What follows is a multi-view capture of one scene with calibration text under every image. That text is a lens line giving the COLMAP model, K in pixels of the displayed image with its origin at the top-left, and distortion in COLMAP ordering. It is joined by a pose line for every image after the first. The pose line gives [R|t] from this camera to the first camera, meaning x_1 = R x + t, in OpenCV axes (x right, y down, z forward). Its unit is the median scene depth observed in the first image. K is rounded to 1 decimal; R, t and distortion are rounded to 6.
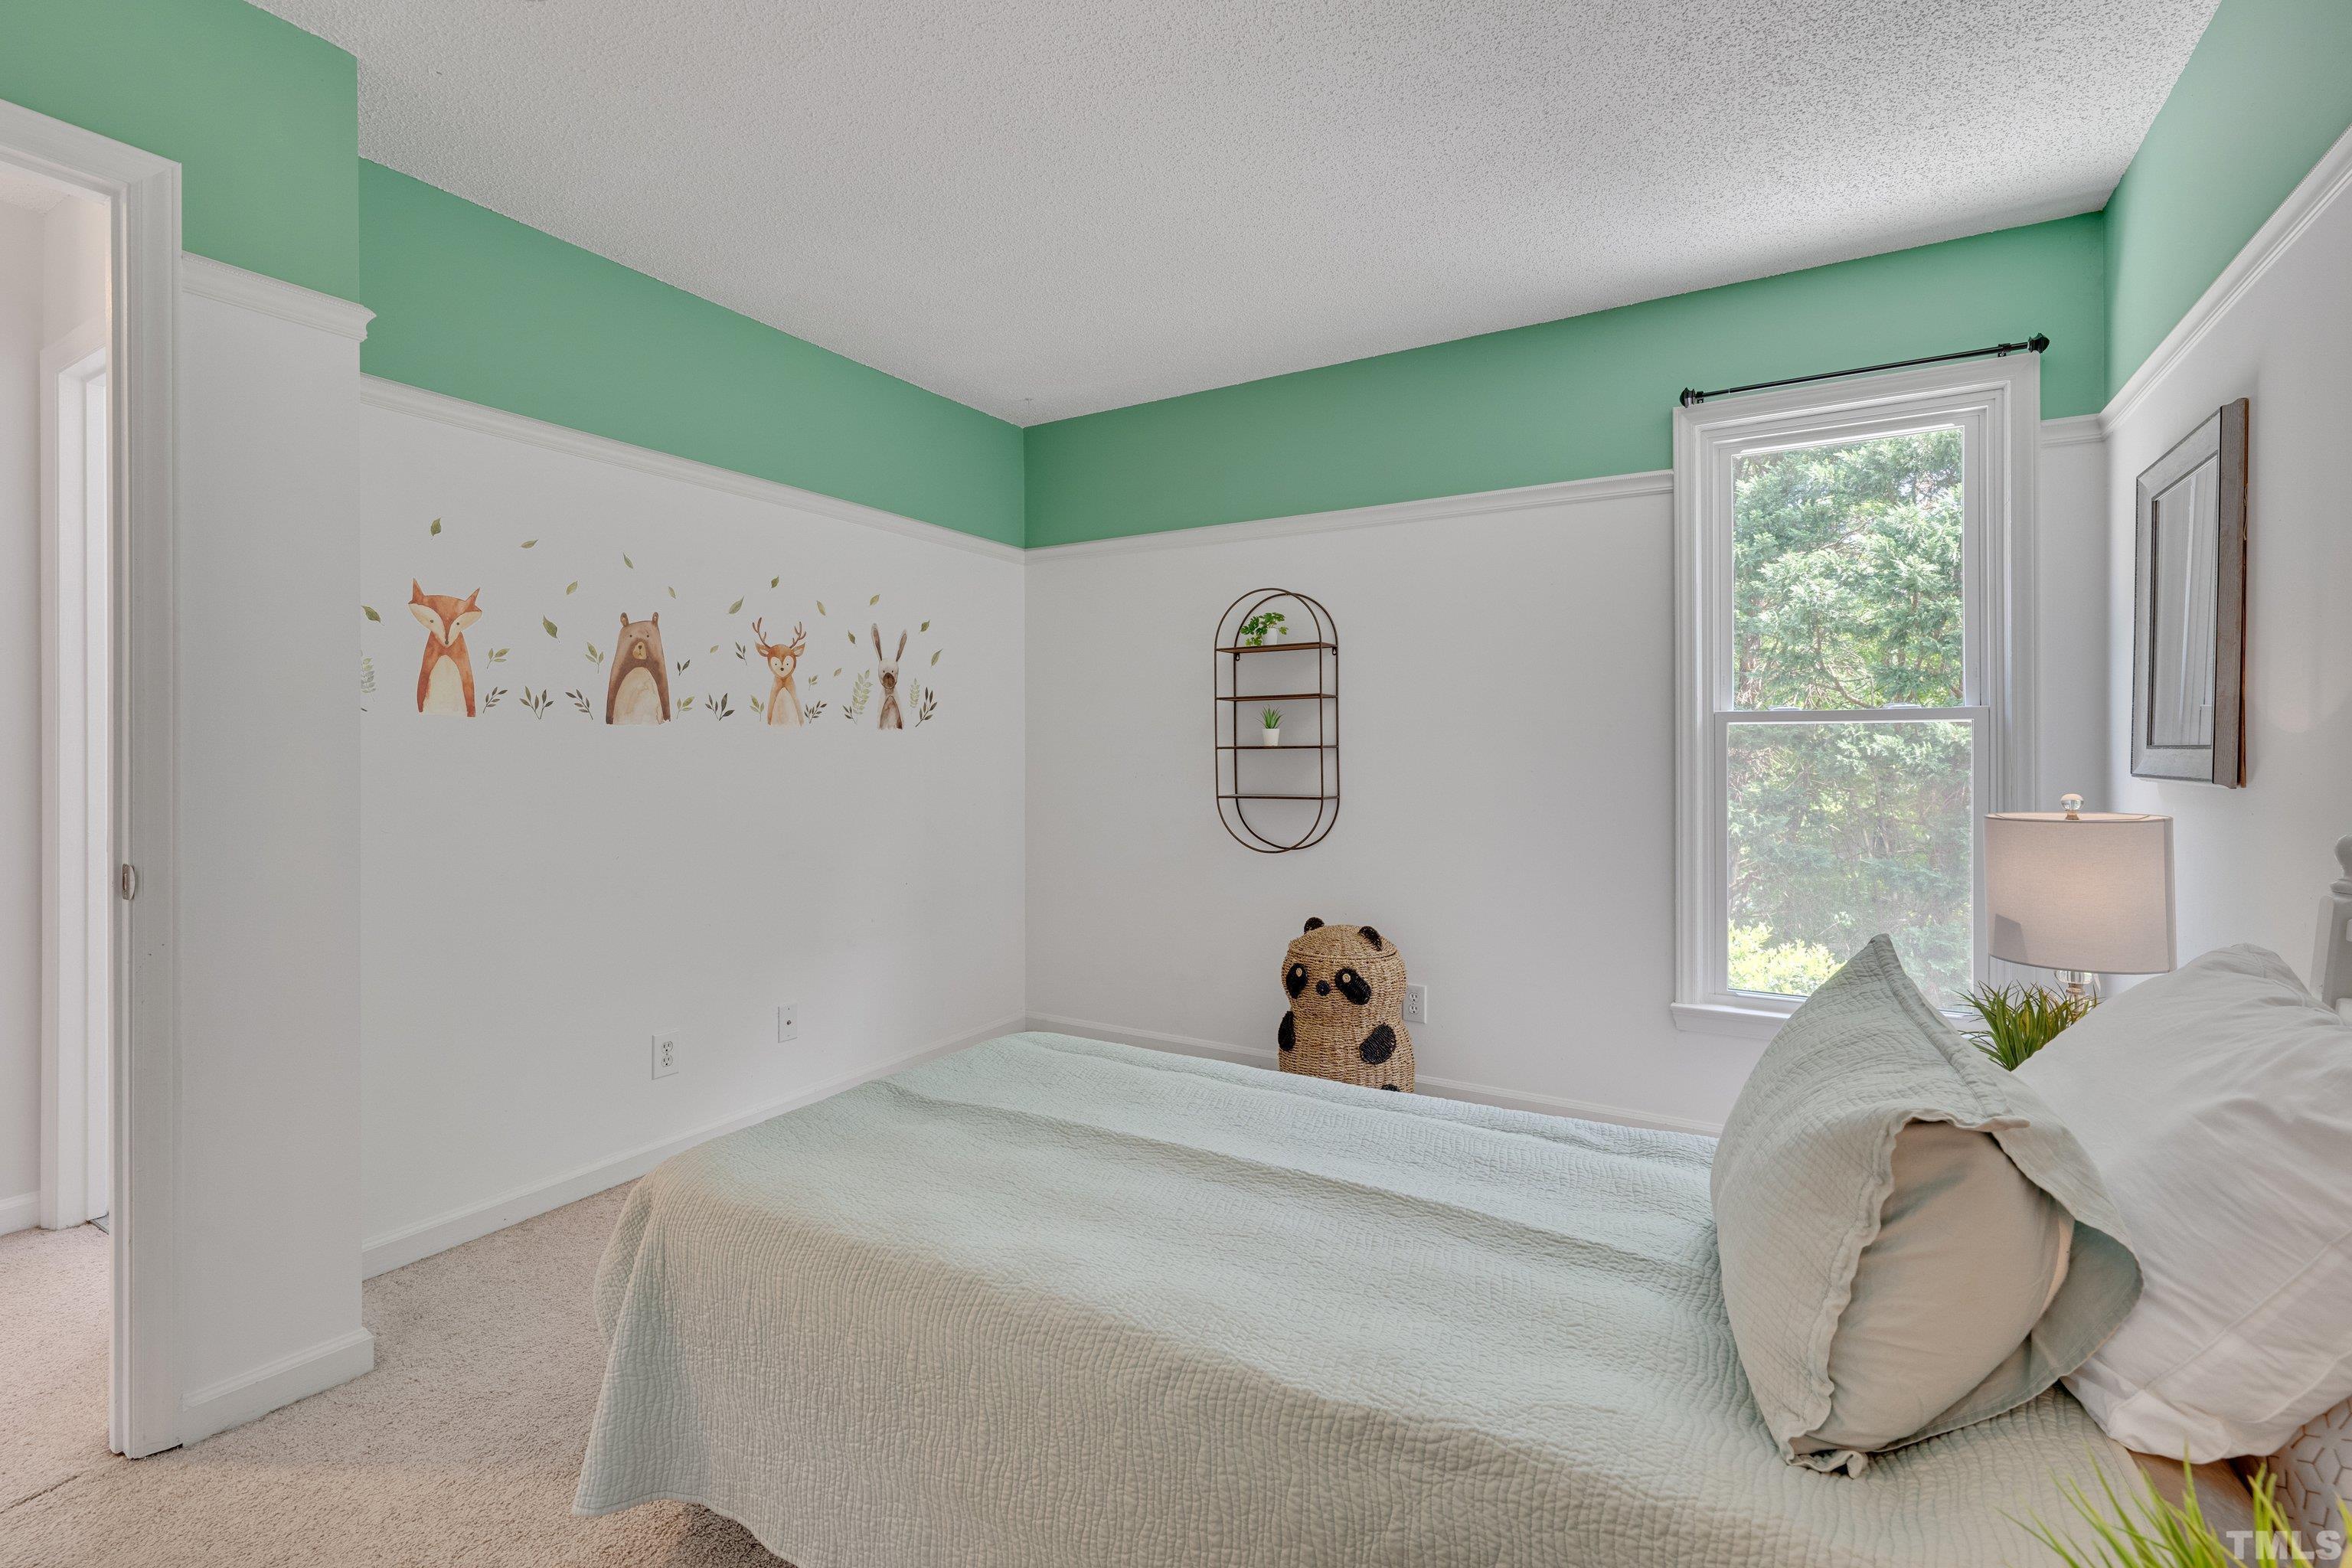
lens RADIAL K [[1033.5, 0, 1188.9], [0, 1033.5, 748.6], [0, 0, 1]] dist [0.000223, -0.000251]
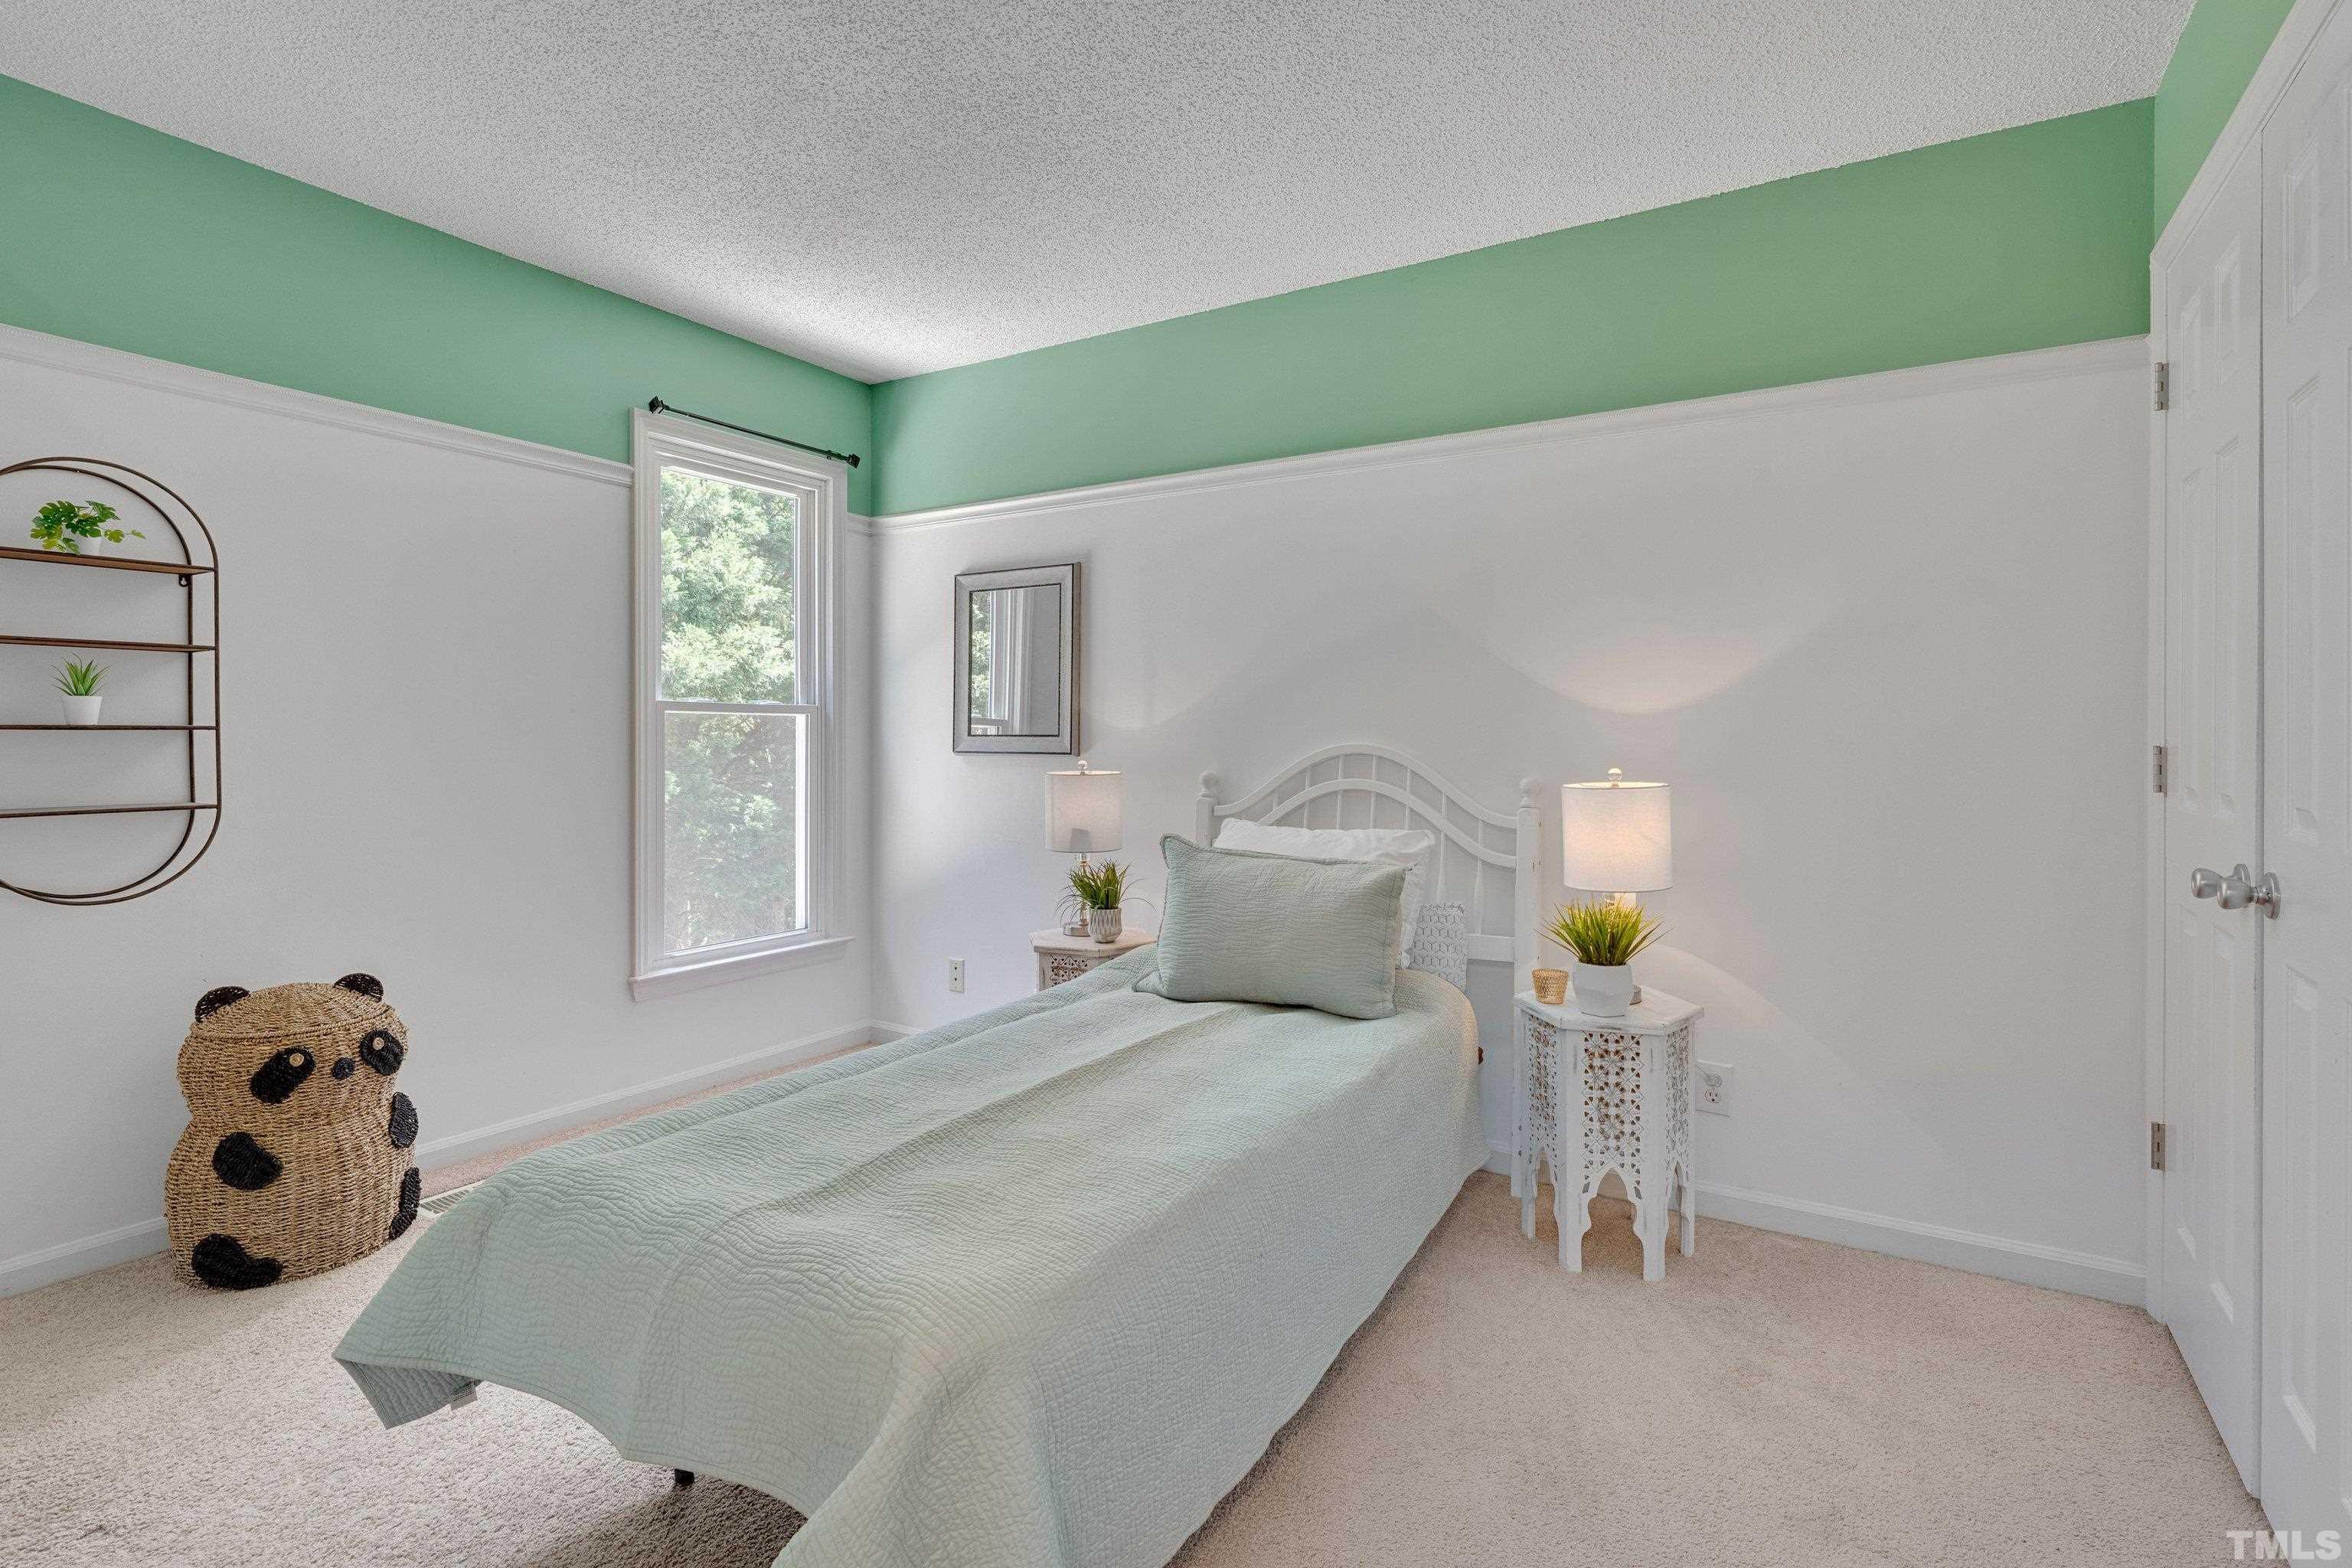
lens RADIAL K [[1033.5, 0, 1188.9], [0, 1033.5, 748.6], [0, 0, 1]] dist [0.000223, -0.000251]
pose [[0.058456, -0.005273, 0.998276, -0.538355], [0.003625, 0.999981, 0.005070, 0.011401], [-0.998283, 0.003322, 0.058474, 0.378427]]
